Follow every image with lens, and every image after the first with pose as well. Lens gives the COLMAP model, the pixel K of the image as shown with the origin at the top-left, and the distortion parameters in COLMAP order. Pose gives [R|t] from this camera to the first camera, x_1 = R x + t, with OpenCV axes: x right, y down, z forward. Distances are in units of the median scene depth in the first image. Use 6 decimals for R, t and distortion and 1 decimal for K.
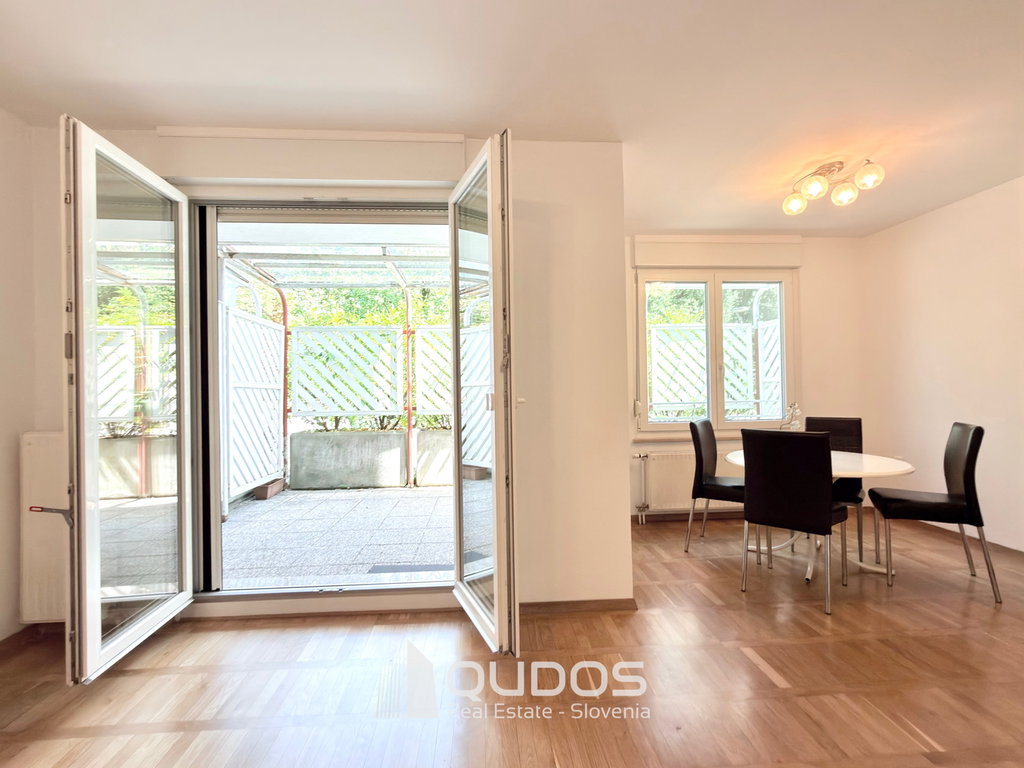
lens RADIAL K [[476.1, 0, 511.6], [0, 476.1, 390.6], [0, 0, 1]] dist [-0.000618, 0.000001]
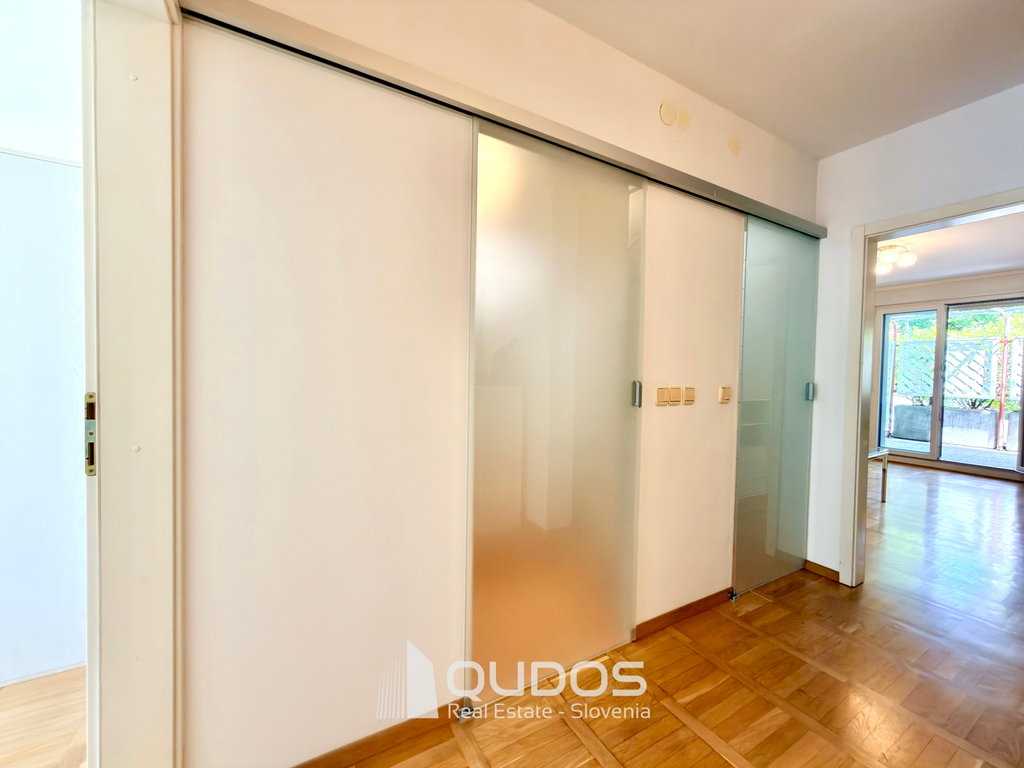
lens RADIAL K [[409.9, 0, 513.4], [0, 409.9, 382.4], [0, 0, 1]] dist [0.000334, -0.000384]
pose [[0.446433, 0.050360, -0.893399, 0.223470], [-0.016848, 0.998711, 0.047877, -0.035142], [0.894658, -0.006322, 0.446706, -0.847096]]
